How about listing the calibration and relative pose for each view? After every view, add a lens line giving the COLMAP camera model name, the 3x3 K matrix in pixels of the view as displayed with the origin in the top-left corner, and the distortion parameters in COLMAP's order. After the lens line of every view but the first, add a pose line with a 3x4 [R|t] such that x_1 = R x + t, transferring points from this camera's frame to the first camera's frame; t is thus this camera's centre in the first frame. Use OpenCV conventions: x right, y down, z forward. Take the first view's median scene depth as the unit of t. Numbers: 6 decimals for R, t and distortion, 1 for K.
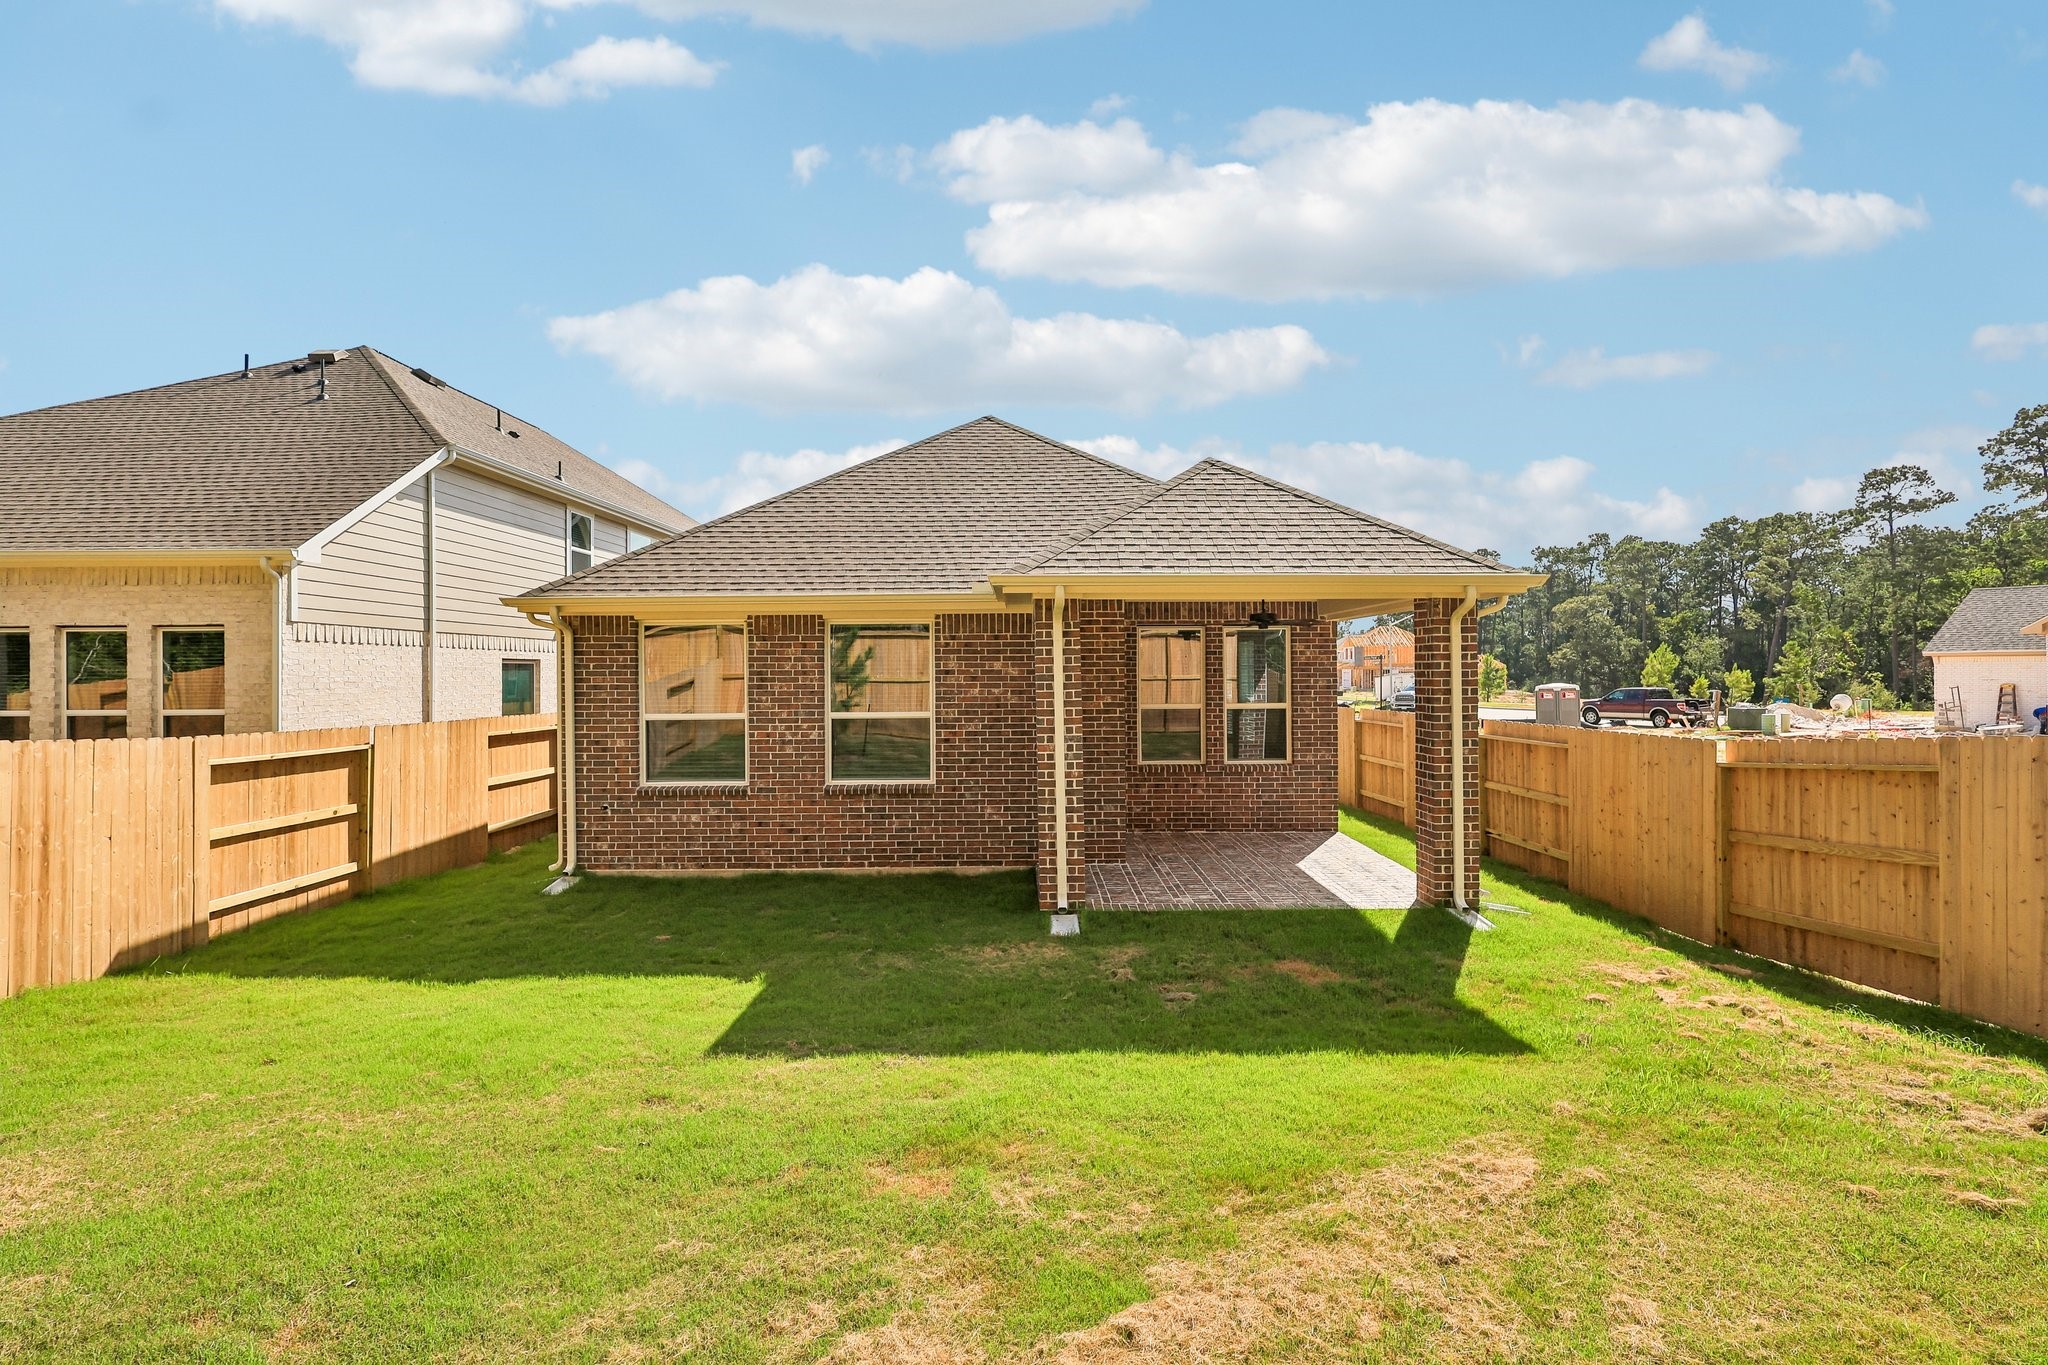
lens RADIAL K [[959.3, 0, 1016.0], [0, 959.3, 677.5], [0, 0, 1]] dist [-0.002374, 0.000529]
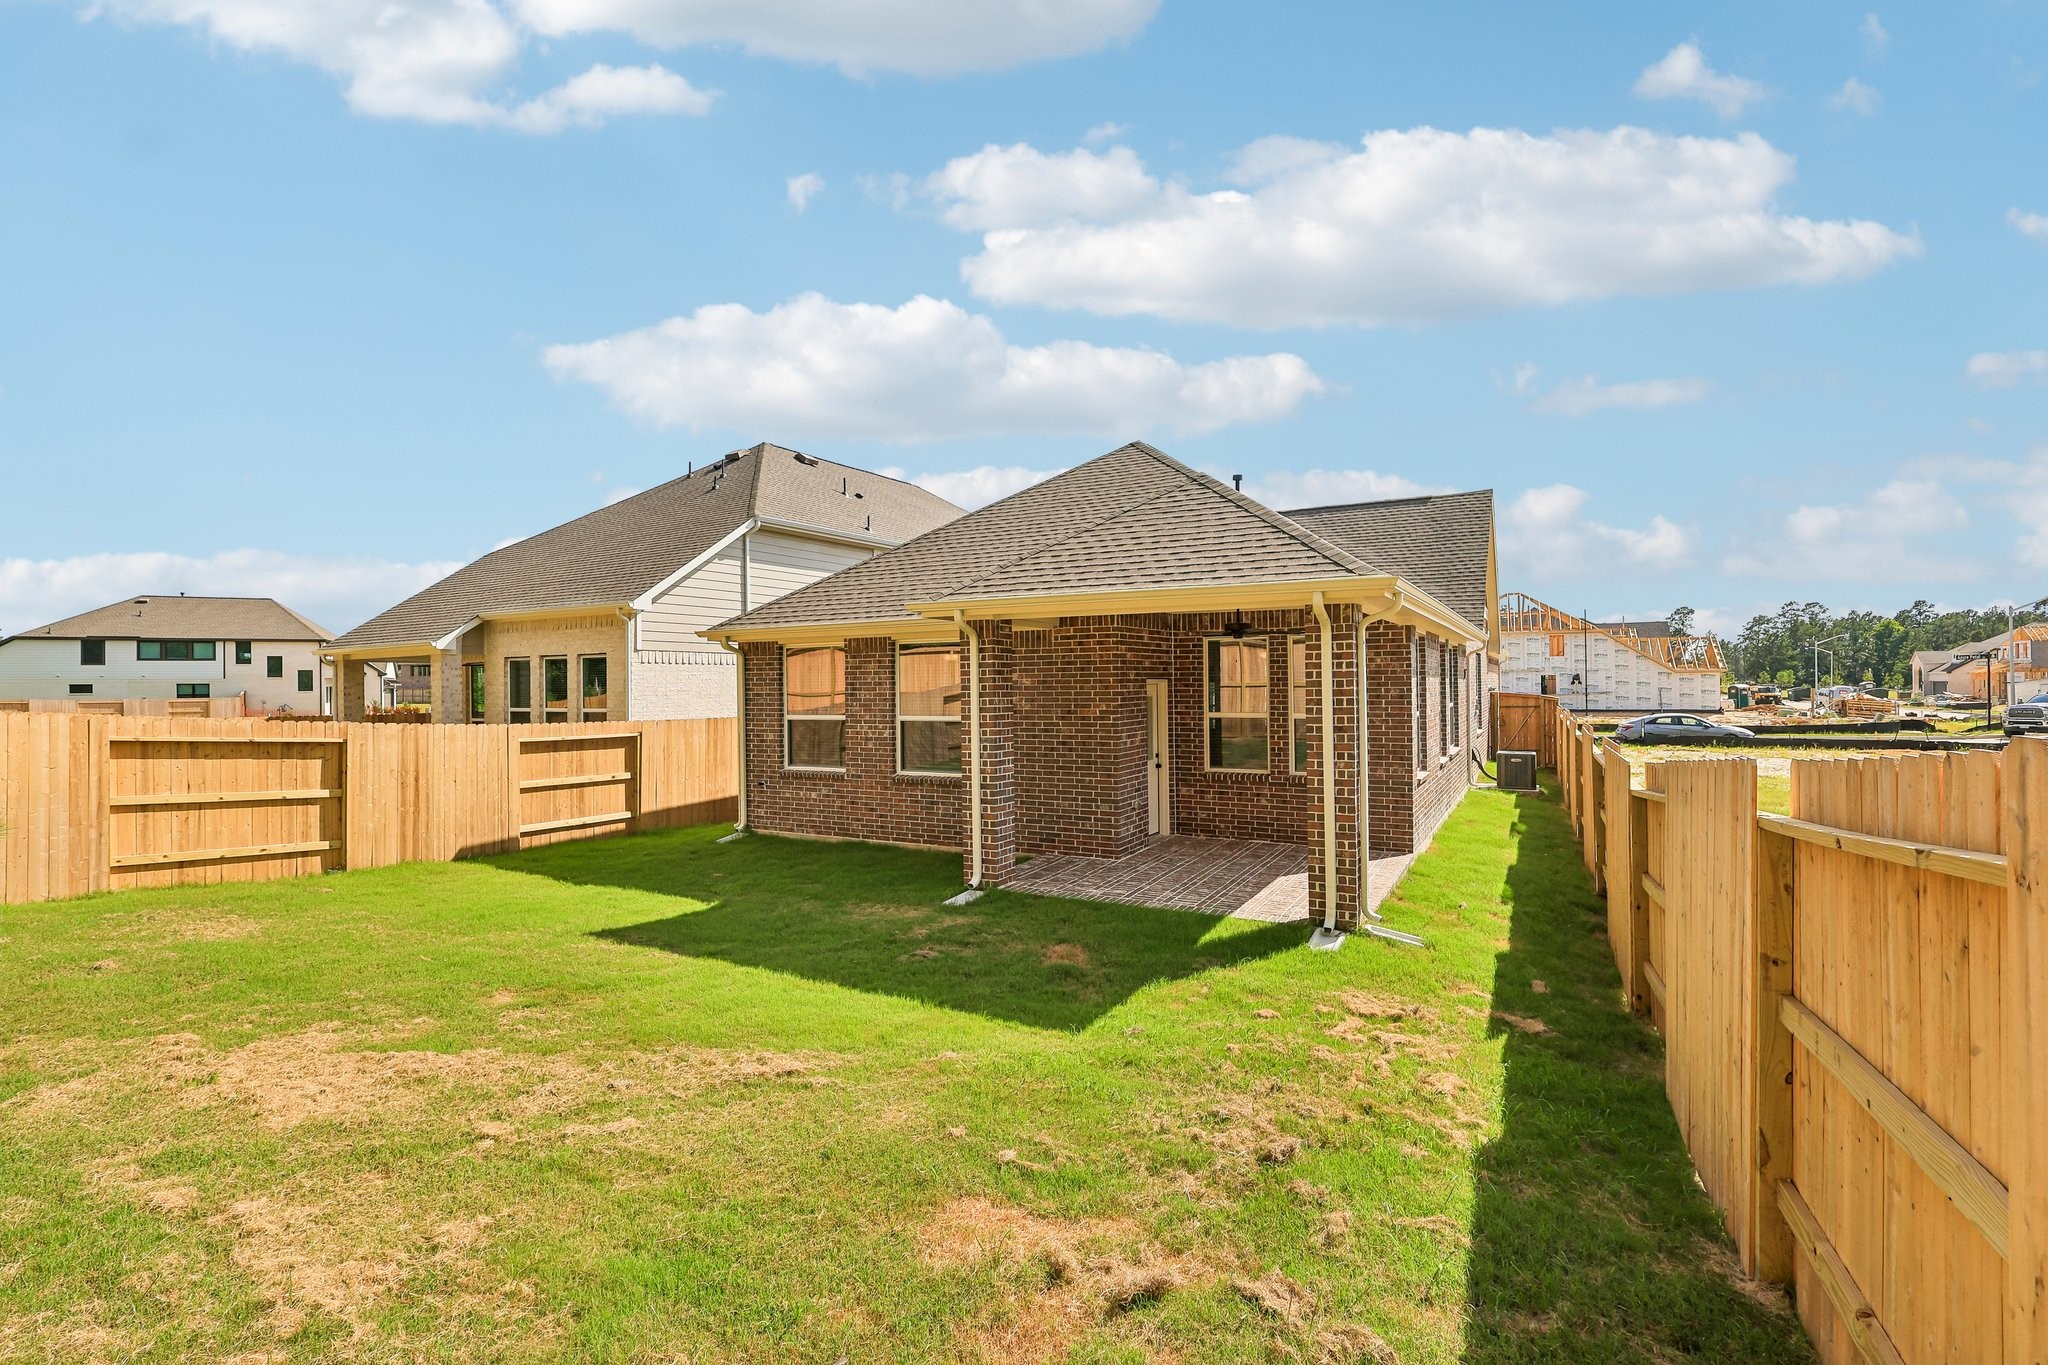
lens RADIAL K [[965.6, 0, 1024.0], [0, 965.6, 682.5], [0, 0, 1]] dist [-0.000865, 0.000013]
pose [[0.862601, -0.003571, -0.505872, 0.595192], [0.002369, 0.999993, -0.003020, -0.002087], [0.505879, 0.001407, 0.862603, 0.012981]]
